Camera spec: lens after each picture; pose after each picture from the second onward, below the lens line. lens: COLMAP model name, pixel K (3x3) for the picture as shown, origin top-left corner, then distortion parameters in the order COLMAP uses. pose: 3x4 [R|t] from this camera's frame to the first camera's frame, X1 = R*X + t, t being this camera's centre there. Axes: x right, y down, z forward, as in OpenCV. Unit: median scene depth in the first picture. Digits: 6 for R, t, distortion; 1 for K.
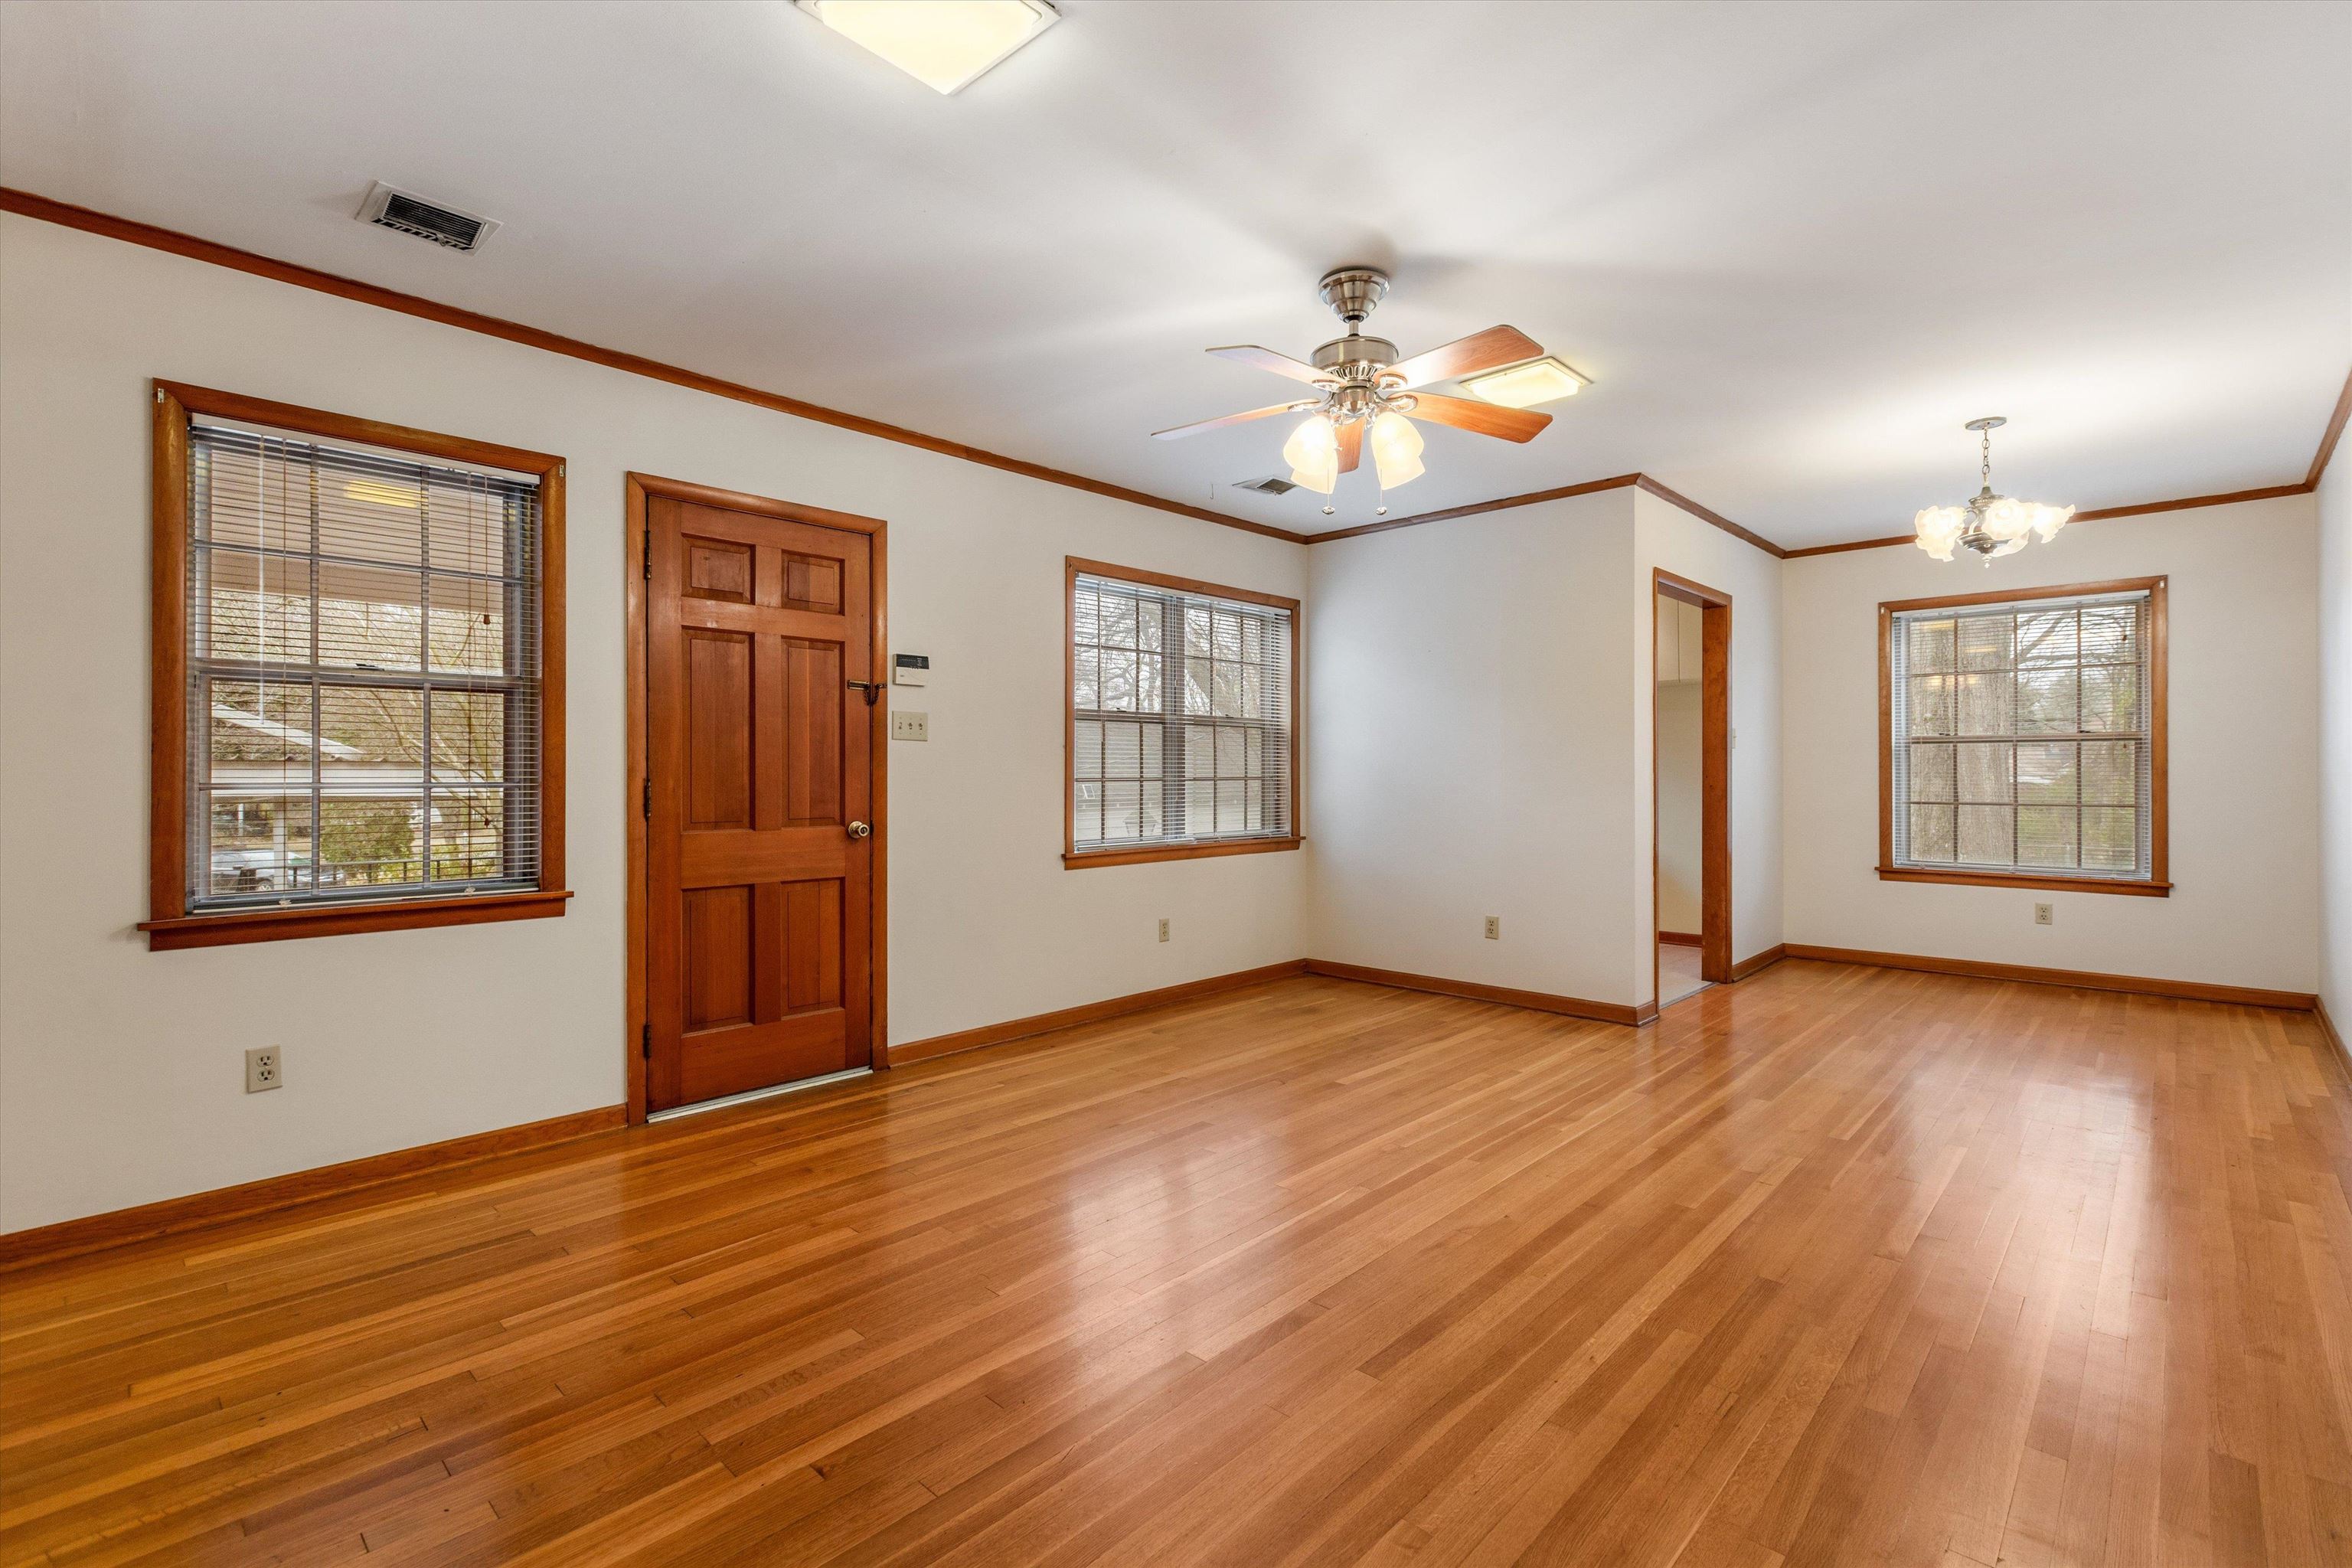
lens RADIAL K [[1058.8, 0, 1182.0], [0, 1058.8, 758.7], [0, 0, 1]] dist [0.002297, -0.000798]
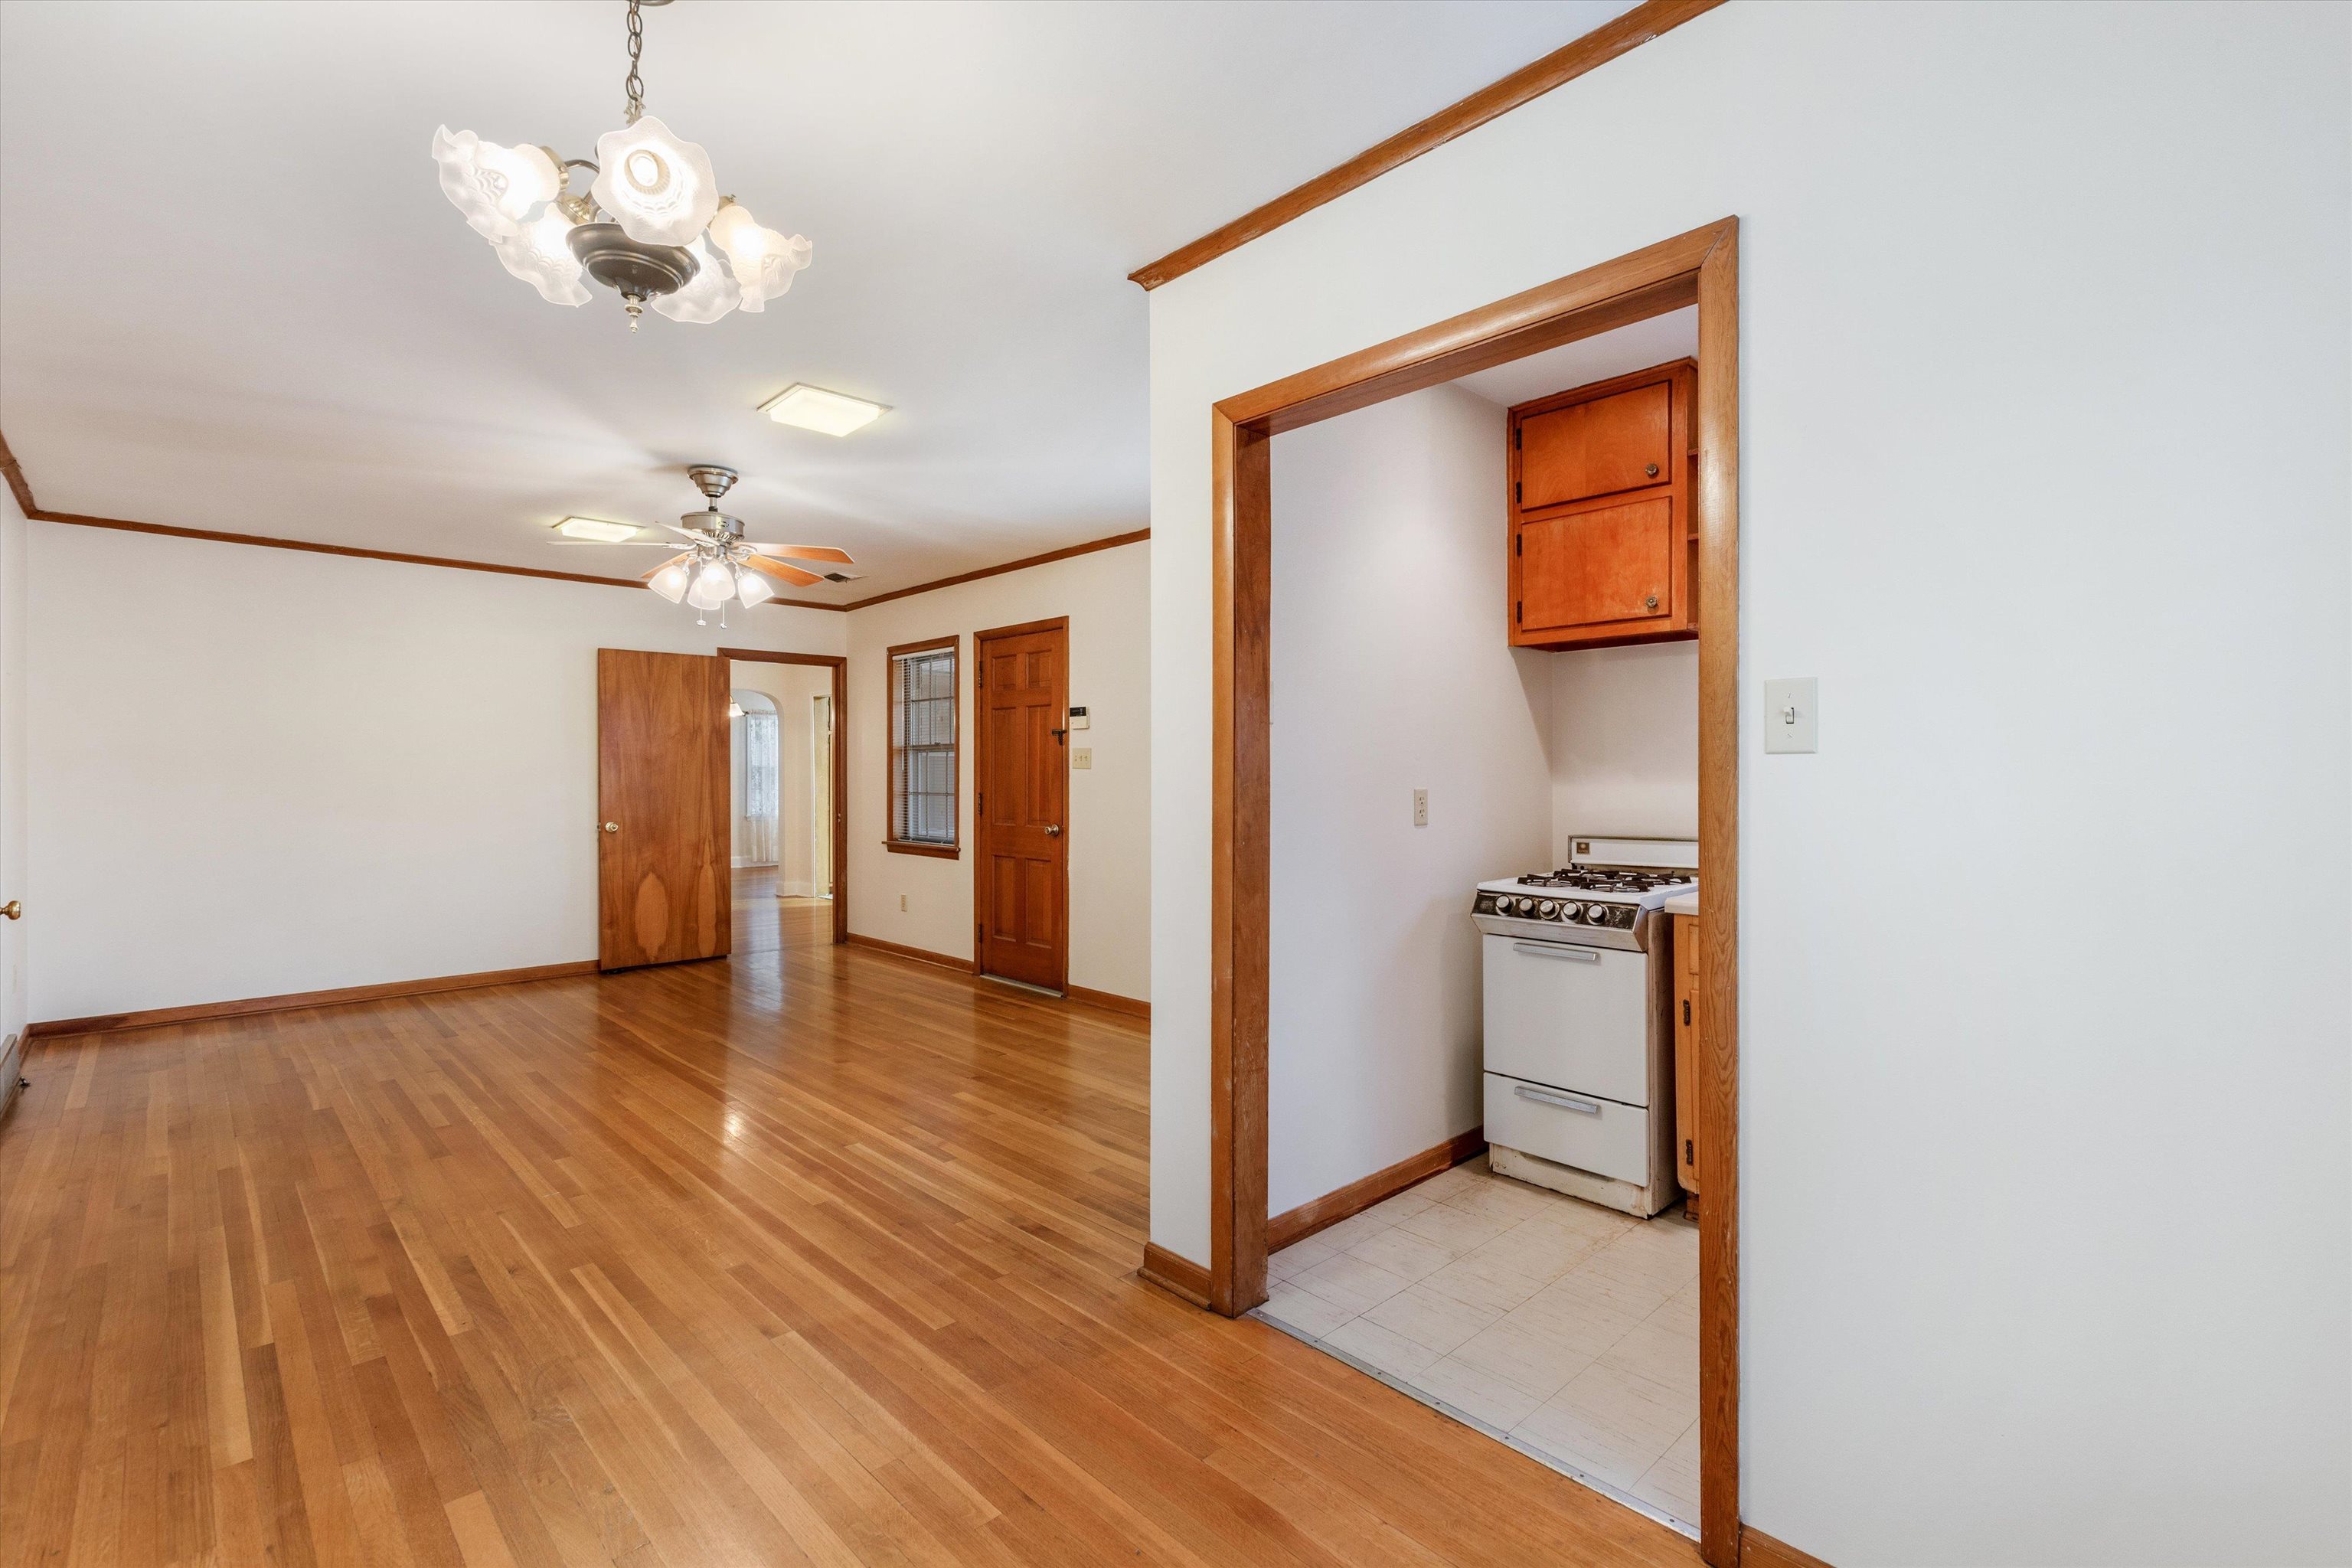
lens RADIAL K [[1058.8, 0, 1170.7], [0, 1058.8, 783.3], [0, 0, 1]] dist [0.002297, -0.000798]
pose [[-0.053757, 0.009970, -0.998504, 1.204759], [0.012730, 0.999876, 0.009299, -0.010301], [0.998473, -0.012211, -0.053877, 1.289965]]
